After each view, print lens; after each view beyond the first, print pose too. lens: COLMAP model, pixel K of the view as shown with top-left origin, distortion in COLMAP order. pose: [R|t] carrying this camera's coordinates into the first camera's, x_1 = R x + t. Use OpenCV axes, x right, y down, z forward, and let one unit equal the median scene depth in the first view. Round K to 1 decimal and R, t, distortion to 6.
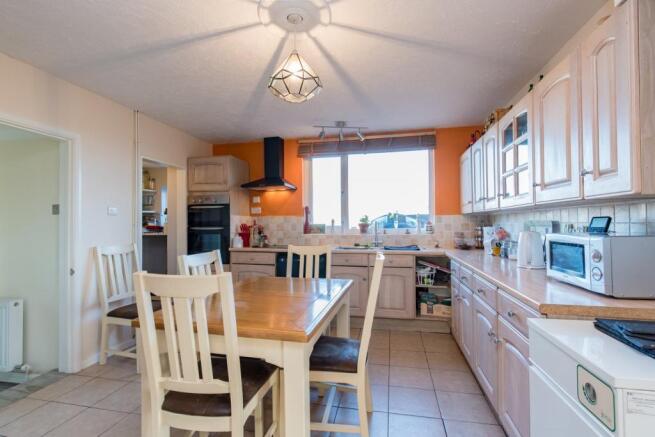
lens RADIAL K [[309.5, 0, 313.0], [0, 309.5, 221.1], [0, 0, 1]] dist [0.030994, 0.000473]
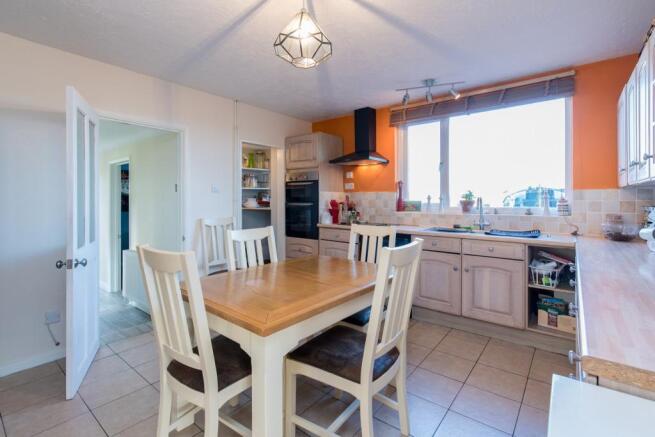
lens RADIAL K [[309.5, 0, 322.1], [0, 309.5, 200.6], [0, 0, 1]] dist [0.030994, 0.000473]
pose [[0.900279, 0.006940, -0.435258, 0.192754], [-0.000448, 0.999887, 0.015016, -0.004487], [0.435313, -0.013323, 0.900181, 0.103859]]
